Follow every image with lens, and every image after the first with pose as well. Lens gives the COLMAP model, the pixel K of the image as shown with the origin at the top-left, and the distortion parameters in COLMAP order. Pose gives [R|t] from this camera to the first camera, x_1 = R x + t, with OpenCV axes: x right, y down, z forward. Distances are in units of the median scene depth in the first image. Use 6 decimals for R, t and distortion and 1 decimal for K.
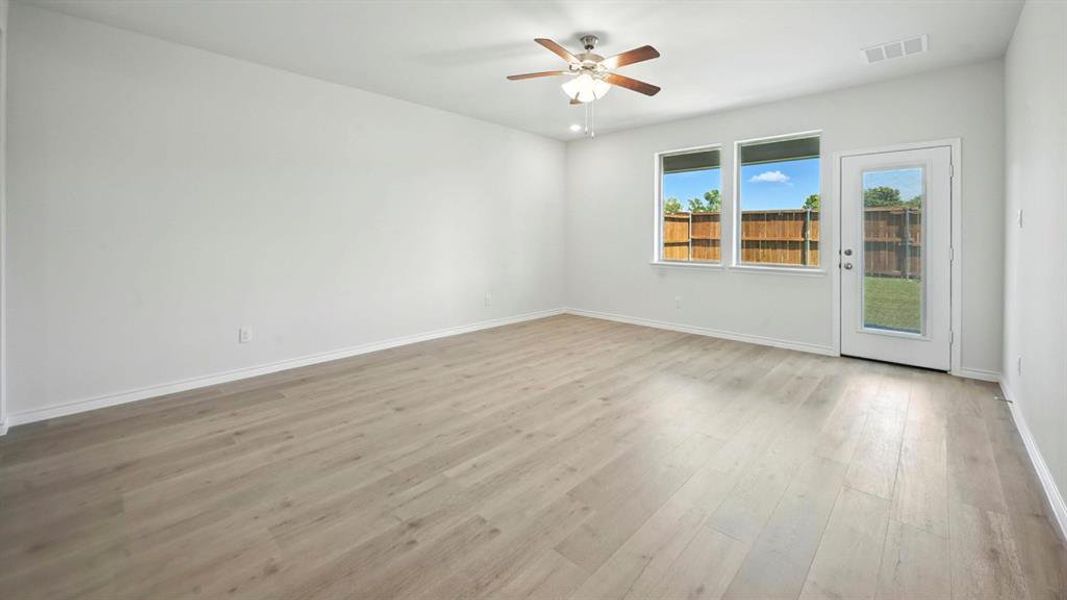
lens RADIAL K [[420.4, 0, 530.9], [0, 420.4, 283.7], [0, 0, 1]] dist [-0.000670, 0.000196]
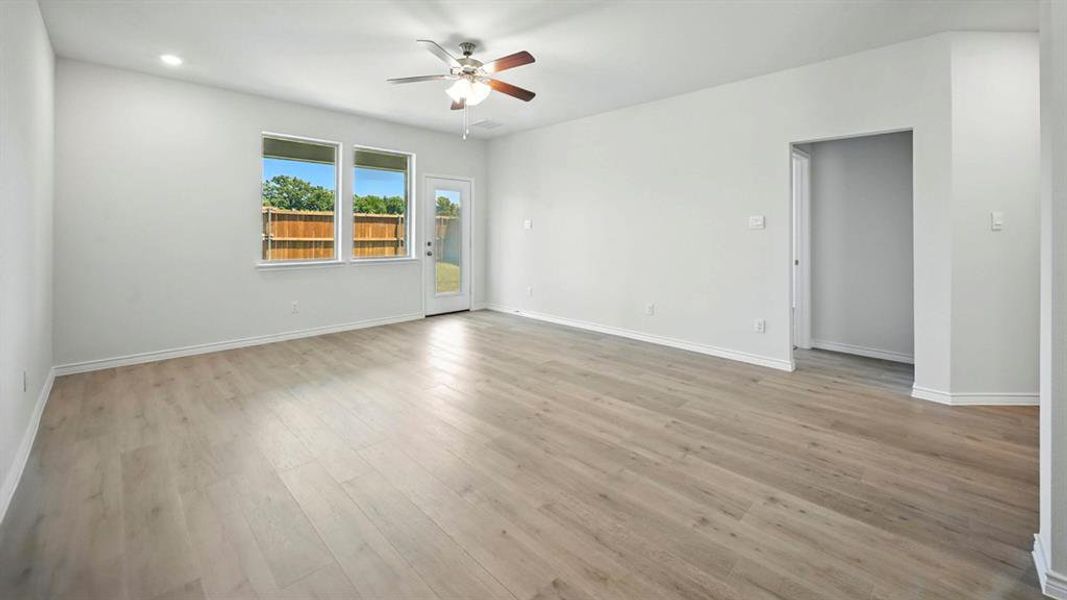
lens RADIAL K [[420.4, 0, 534.0], [0, 420.4, 290.5], [0, 0, 1]] dist [-0.000670, 0.000196]
pose [[0.035423, -0.143556, 0.989008, -0.677163], [0.117329, 0.983383, 0.138537, -0.074003], [-0.992461, 0.111132, 0.051678, 0.592011]]
